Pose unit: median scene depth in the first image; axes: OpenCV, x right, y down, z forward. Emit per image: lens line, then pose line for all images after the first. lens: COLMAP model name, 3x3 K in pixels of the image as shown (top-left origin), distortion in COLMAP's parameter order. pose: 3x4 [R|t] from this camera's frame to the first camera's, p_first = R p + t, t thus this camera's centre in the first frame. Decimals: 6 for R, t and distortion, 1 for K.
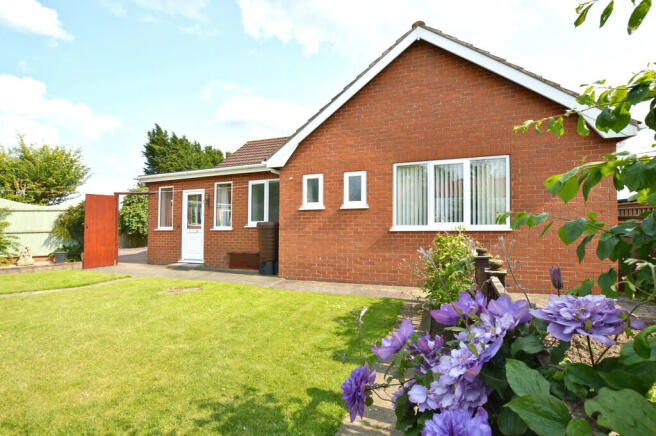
lens RADIAL K [[286.1, 0, 328.0], [0, 286.1, 218.0], [0, 0, 1]] dist [0.001260, 0.000124]
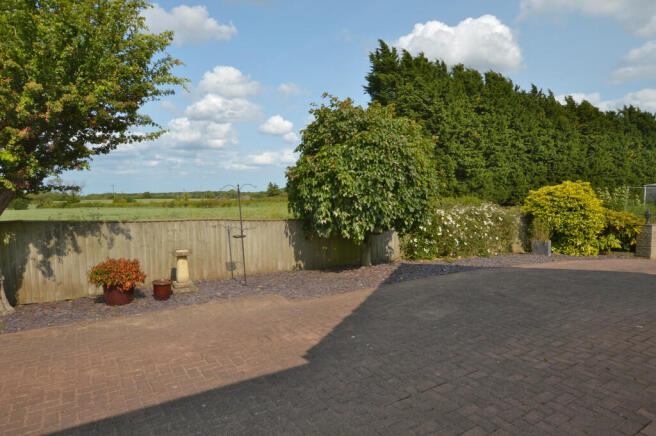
lens RADIAL K [[398.7, 0, 328.0], [0, 398.7, 218.0], [0, 0, 1]] dist [-0.000526, -0.000073]
pose [[0.768458, -0.012773, -0.639773, -0.137961], [0.063147, 0.996434, 0.055954, 0.002540], [0.636777, -0.083398, 0.766525, 0.230837]]
